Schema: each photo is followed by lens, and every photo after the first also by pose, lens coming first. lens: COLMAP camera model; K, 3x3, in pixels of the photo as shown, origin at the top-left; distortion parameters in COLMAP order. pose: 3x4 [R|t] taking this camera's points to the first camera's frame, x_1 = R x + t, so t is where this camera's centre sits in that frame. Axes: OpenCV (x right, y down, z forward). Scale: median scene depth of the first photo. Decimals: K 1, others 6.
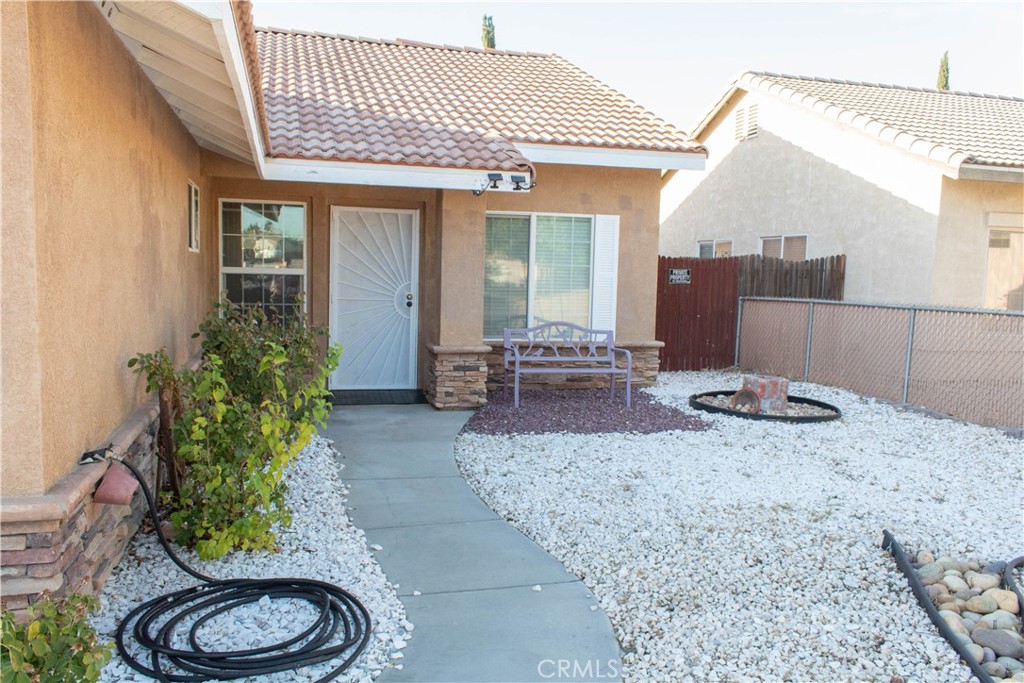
lens RADIAL K [[829.1, 0, 512.0], [0, 829.1, 341.5], [0, 0, 1]] dist [0.042011, -0.012907]
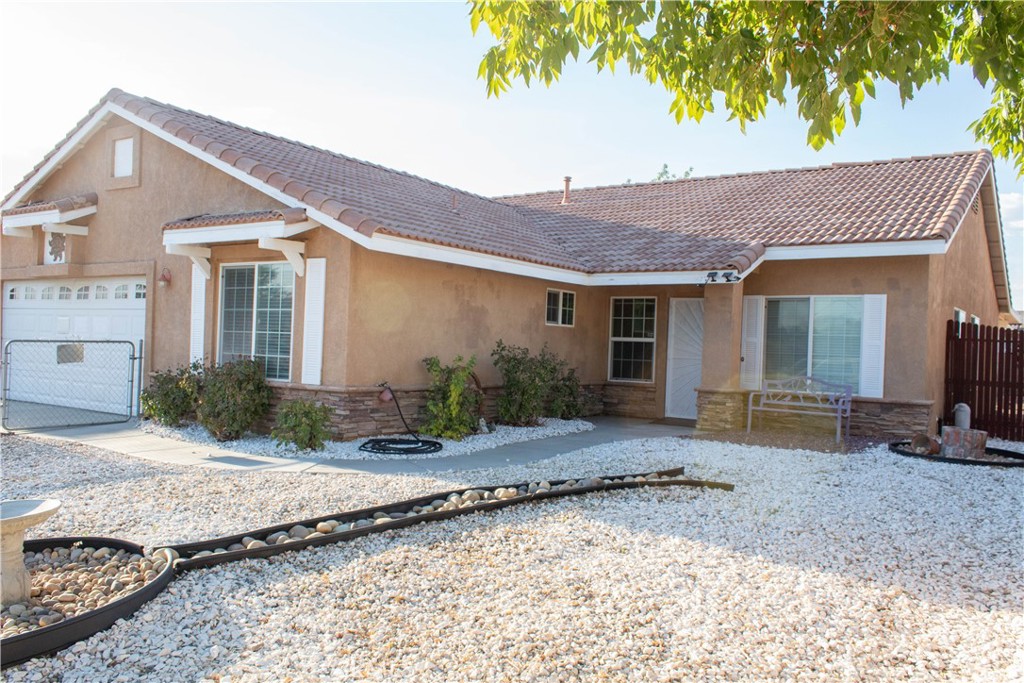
lens RADIAL K [[829.1, 0, 512.0], [0, 829.1, 341.5], [0, 0, 1]] dist [0.042011, -0.012907]
pose [[0.653226, -0.005031, -0.757146, 0.789103], [-0.084513, 0.993245, -0.079514, 0.068829], [0.752431, 0.115929, 0.648388, -0.229093]]
